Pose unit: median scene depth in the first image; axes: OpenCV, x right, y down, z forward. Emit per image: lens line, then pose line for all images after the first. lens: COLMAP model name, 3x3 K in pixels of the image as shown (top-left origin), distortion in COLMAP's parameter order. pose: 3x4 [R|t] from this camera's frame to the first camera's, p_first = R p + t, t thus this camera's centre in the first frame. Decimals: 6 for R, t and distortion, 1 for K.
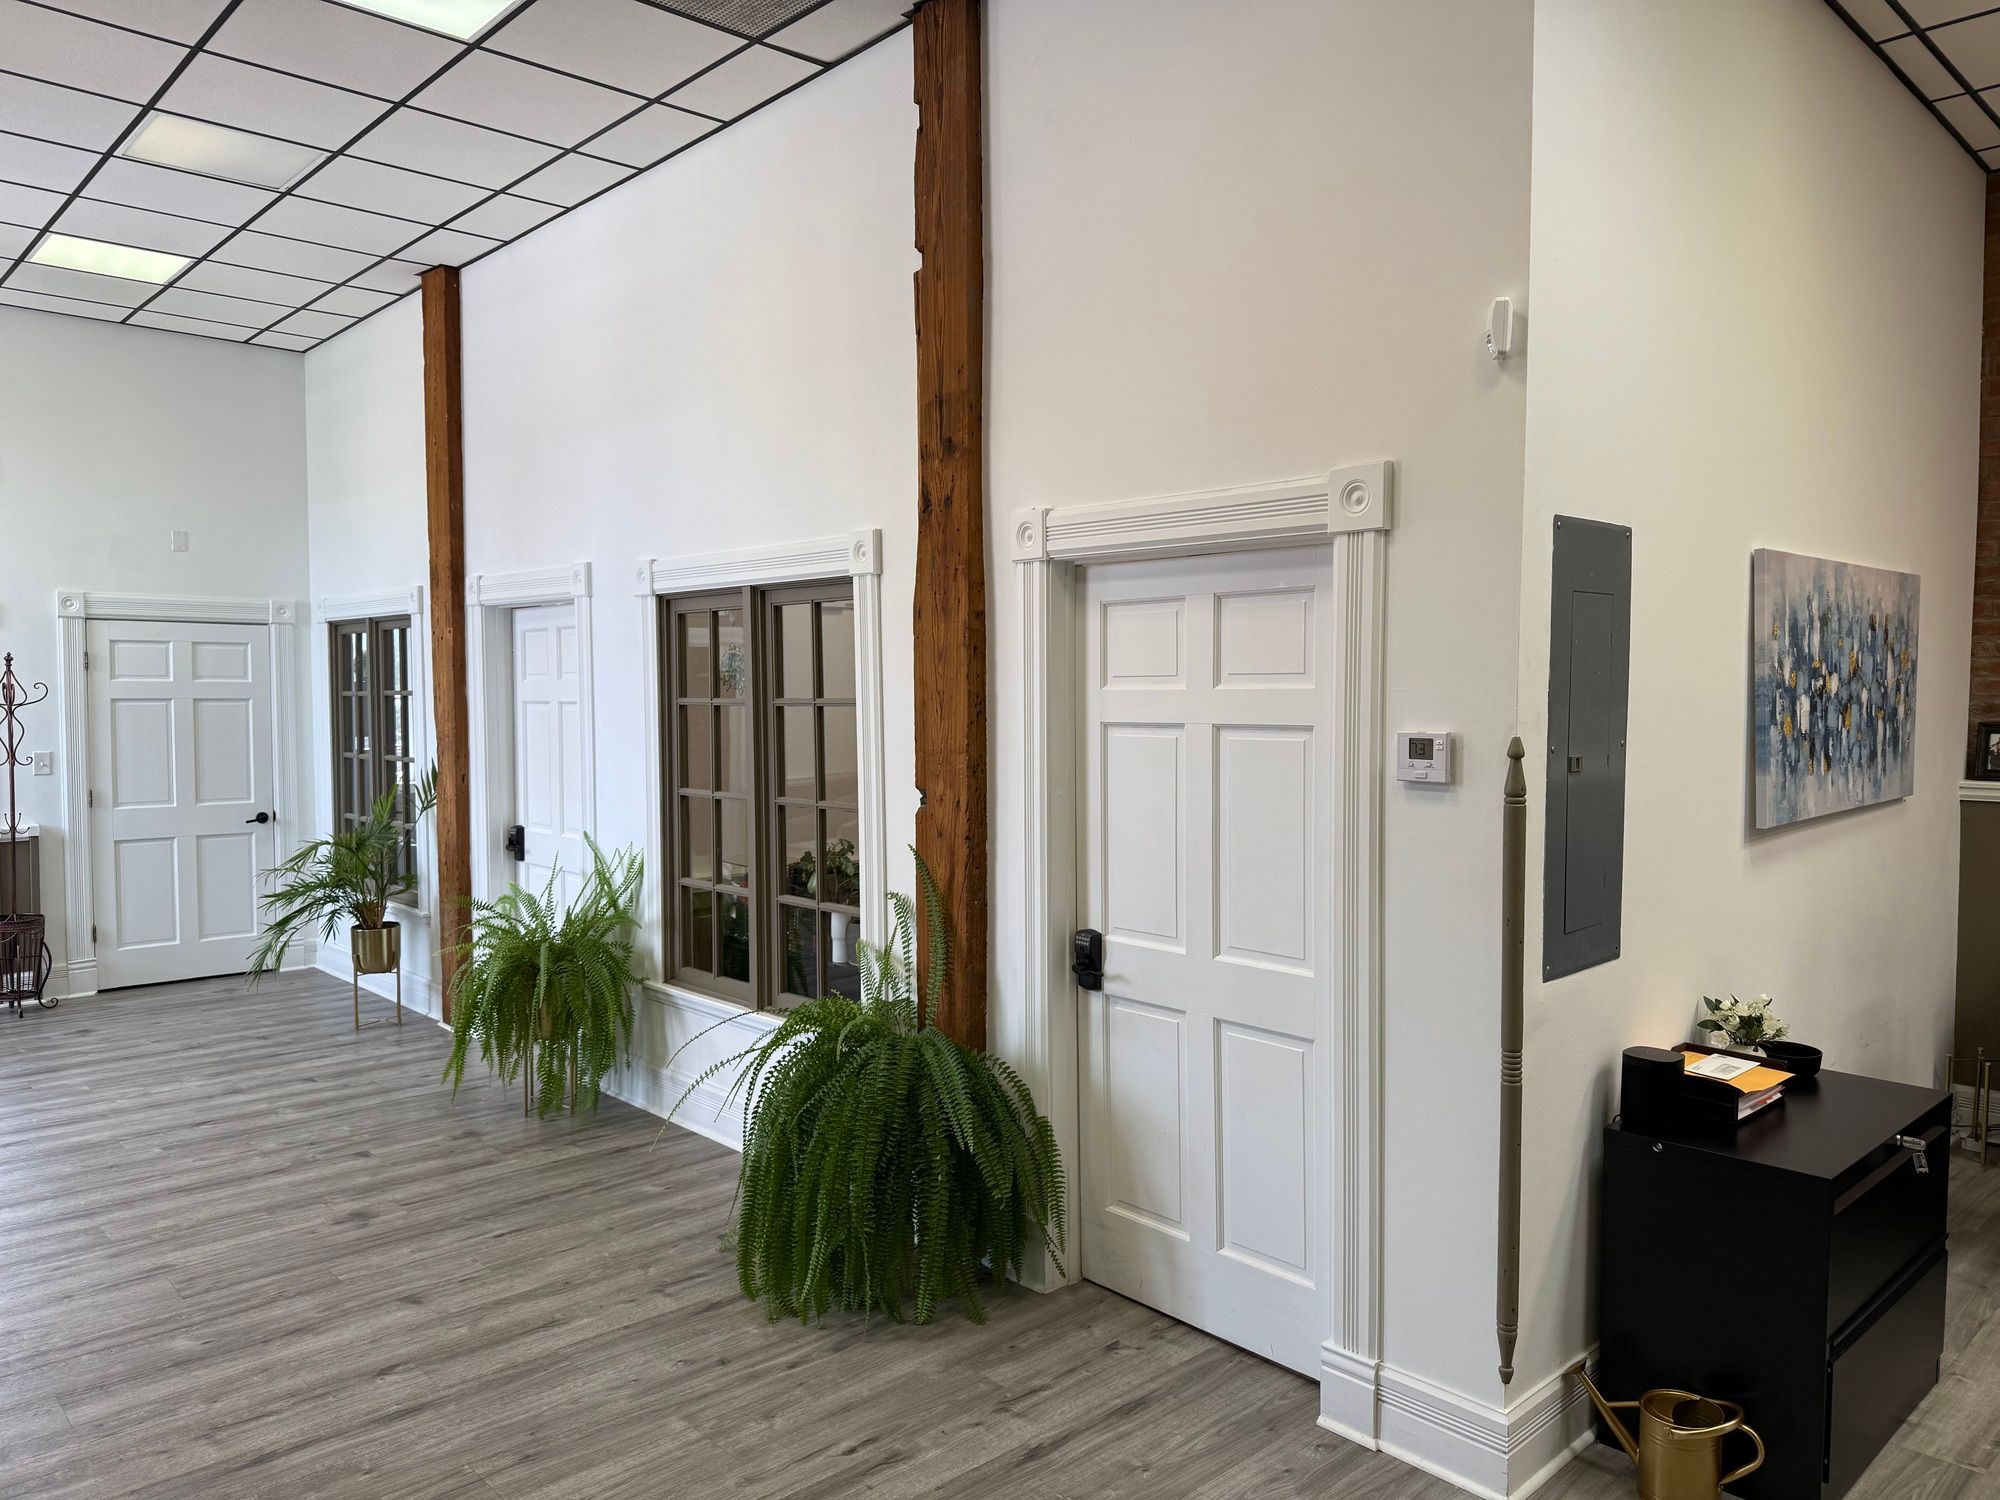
lens RADIAL K [[1397.8, 0, 1000.0], [0, 1397.8, 750.0], [0, 0, 1]] dist [0.138860, -0.208582]
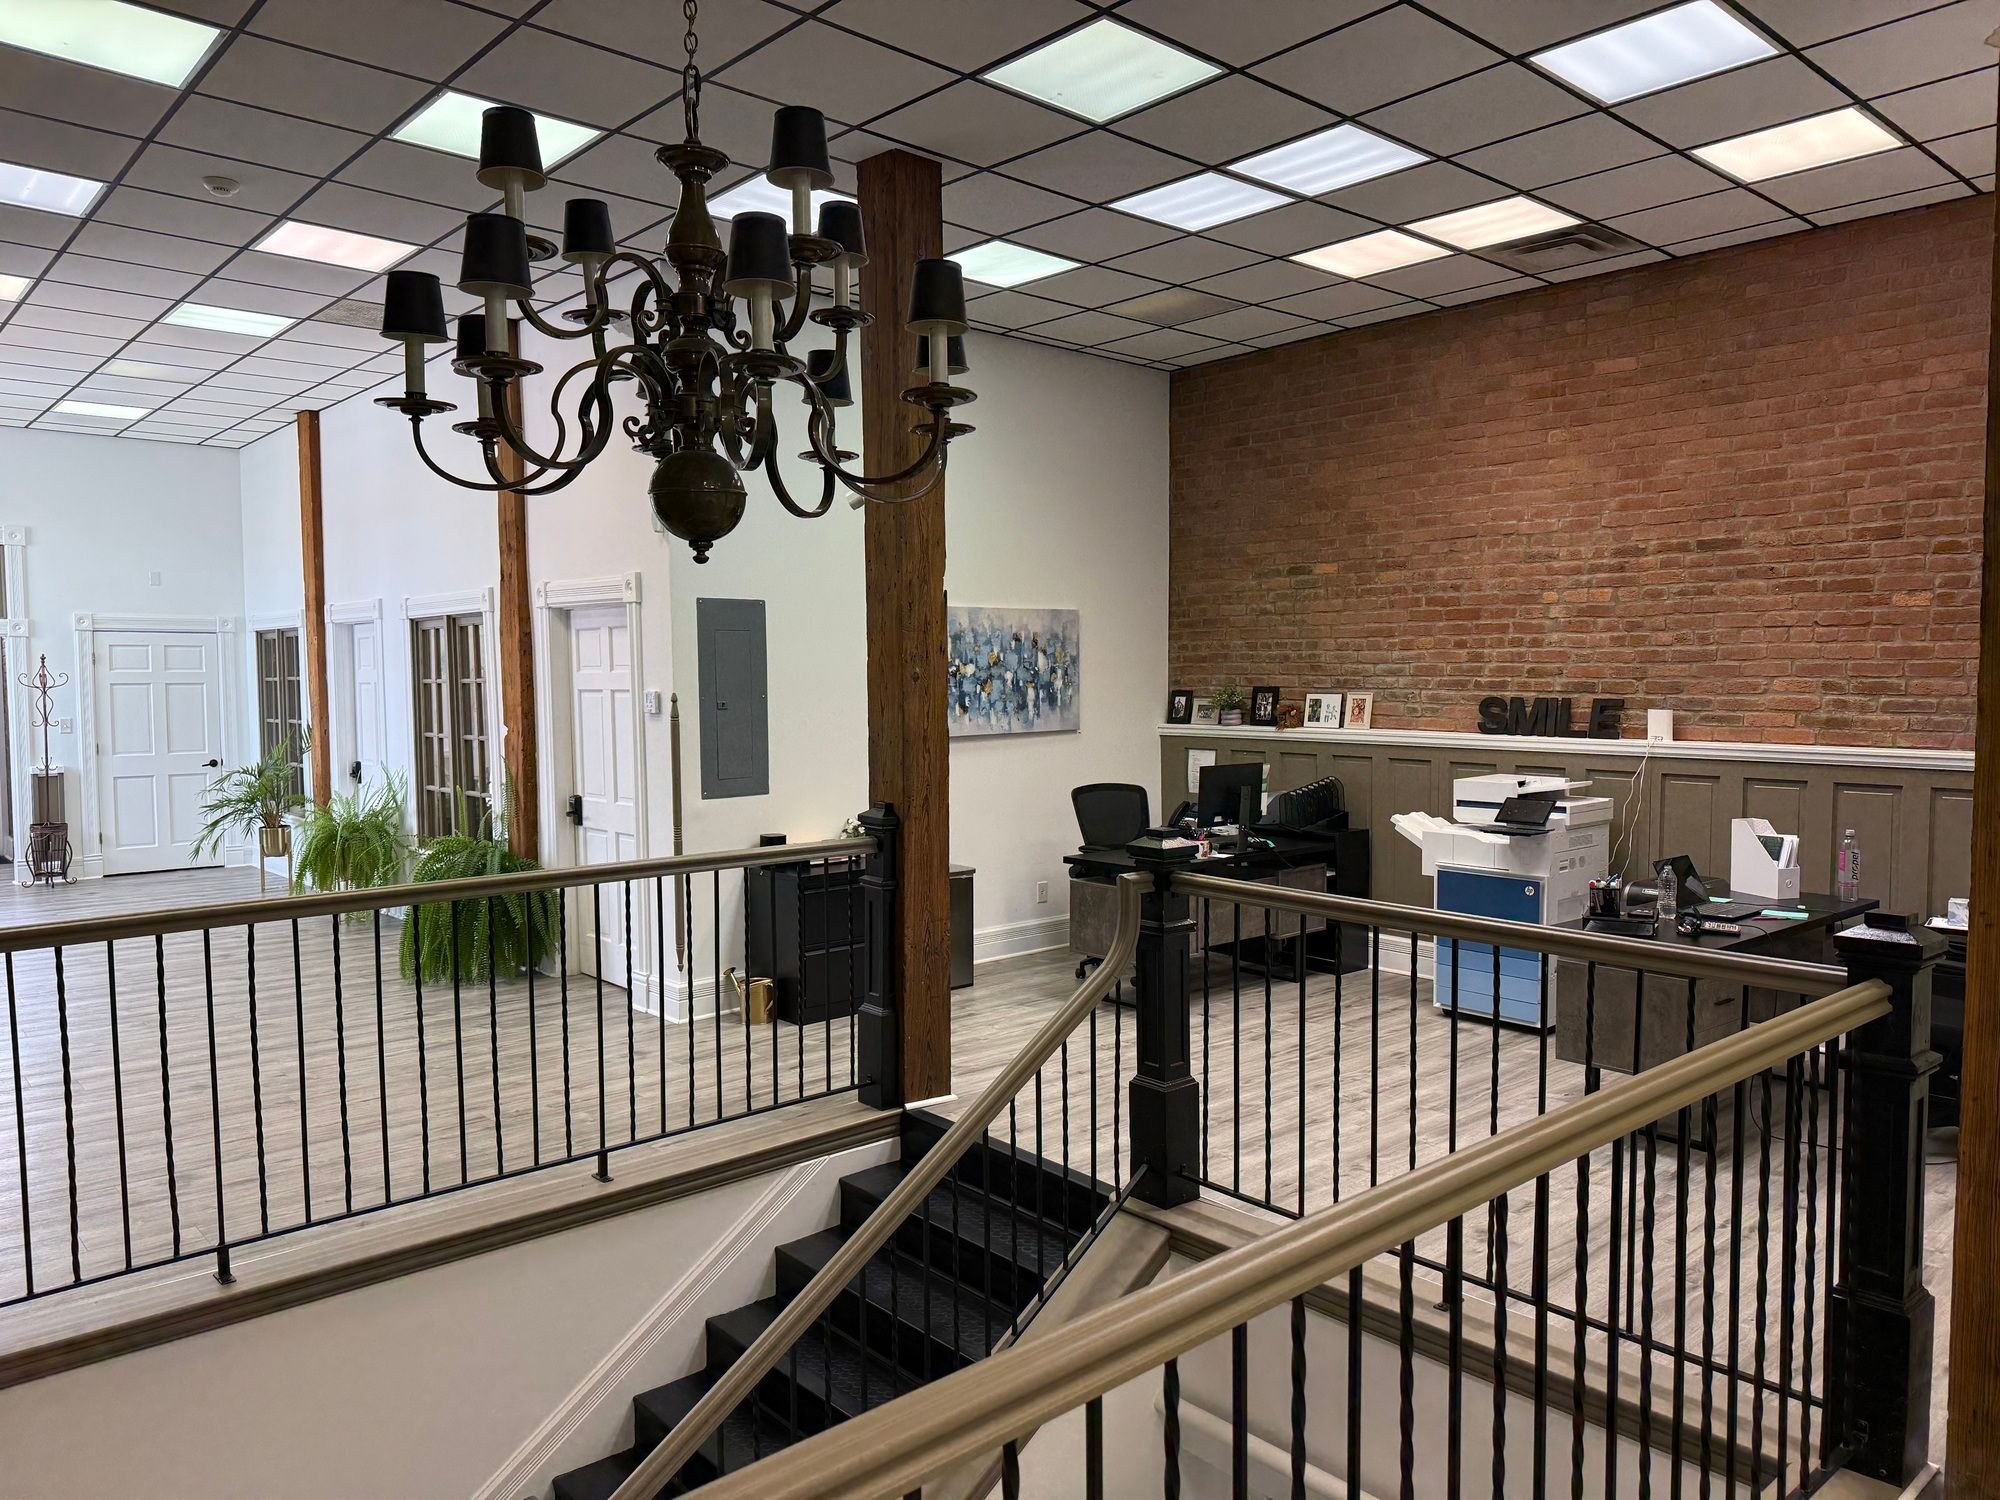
lens RADIAL K [[1397.8, 0, 1000.0], [0, 1397.8, 750.0], [0, 0, 1]] dist [0.138860, -0.208582]
pose [[0.999734, -0.004793, -0.022550, 0.406780], [0.005016, 0.999939, 0.009843, 0.028178], [0.022501, -0.009953, 0.999697, -0.567968]]
